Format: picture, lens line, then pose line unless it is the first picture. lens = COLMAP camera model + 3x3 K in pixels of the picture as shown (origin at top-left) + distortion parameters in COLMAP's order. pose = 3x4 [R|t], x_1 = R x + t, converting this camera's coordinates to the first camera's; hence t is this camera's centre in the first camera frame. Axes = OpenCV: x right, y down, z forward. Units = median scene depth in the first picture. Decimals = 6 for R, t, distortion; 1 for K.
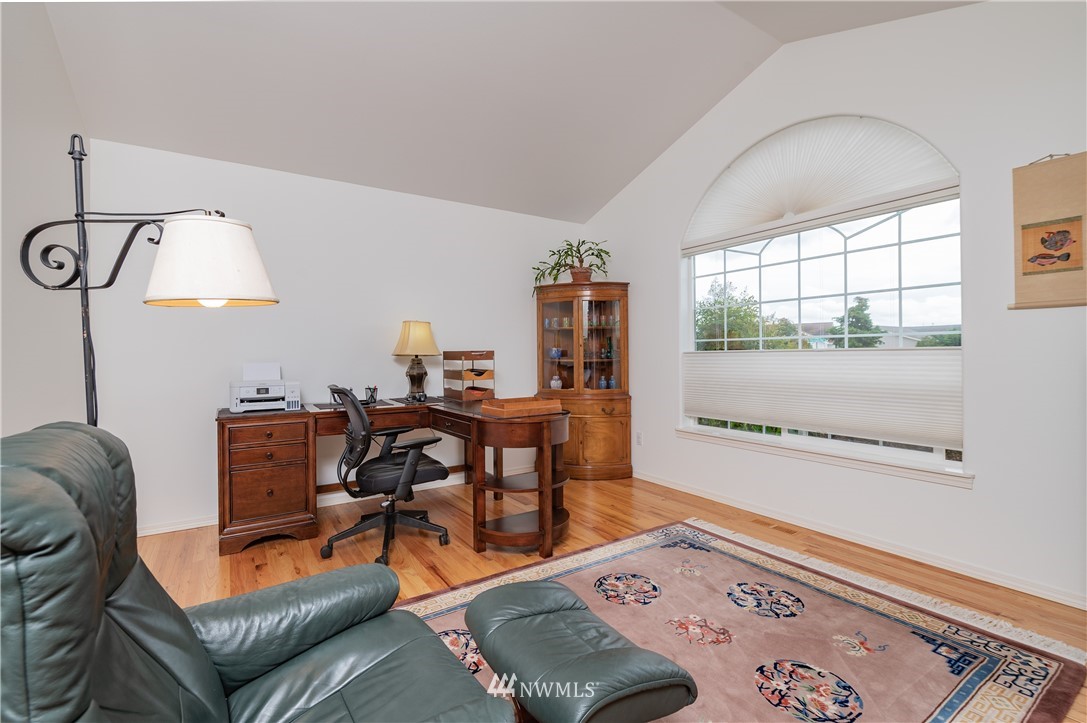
lens RADIAL K [[496.3, 0, 544.6], [0, 496.3, 362.1], [0, 0, 1]] dist [0.008780, -0.002131]
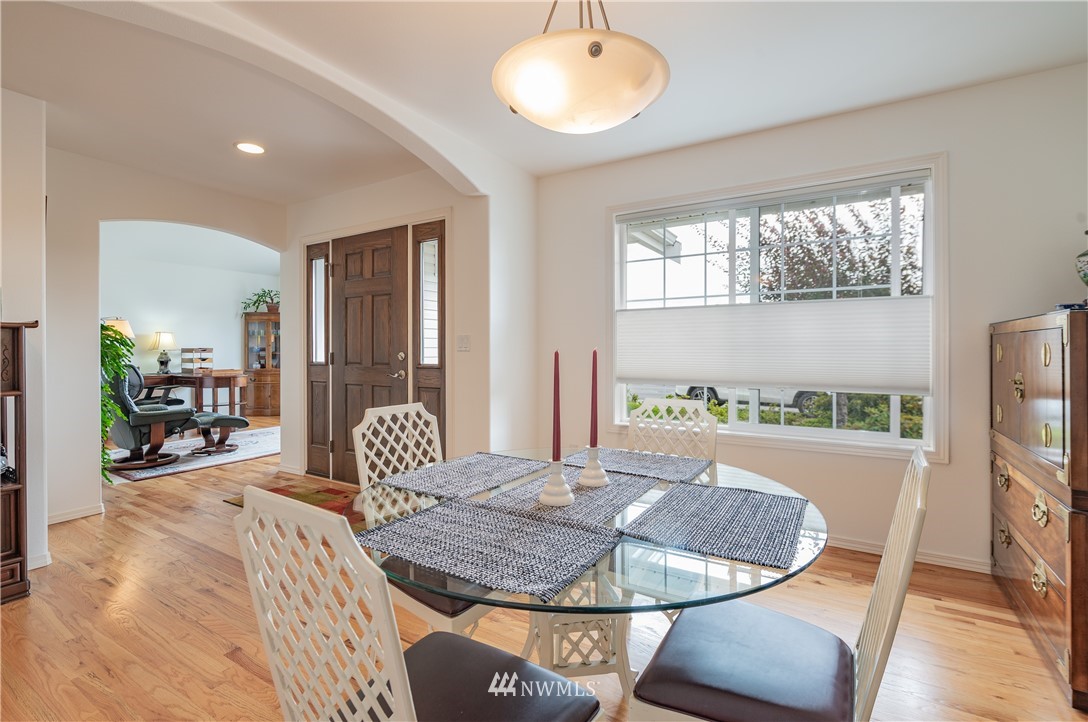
lens RADIAL K [[496.8, 0, 547.5], [0, 496.8, 354.9], [0, 0, 1]] dist [0.008780, -0.002131]
pose [[0.906417, 0.000821, 0.422382, 0.226171], [0.001698, 0.999983, -0.005586, 0.014820], [-0.422380, 0.005781, 0.906400, -1.147517]]
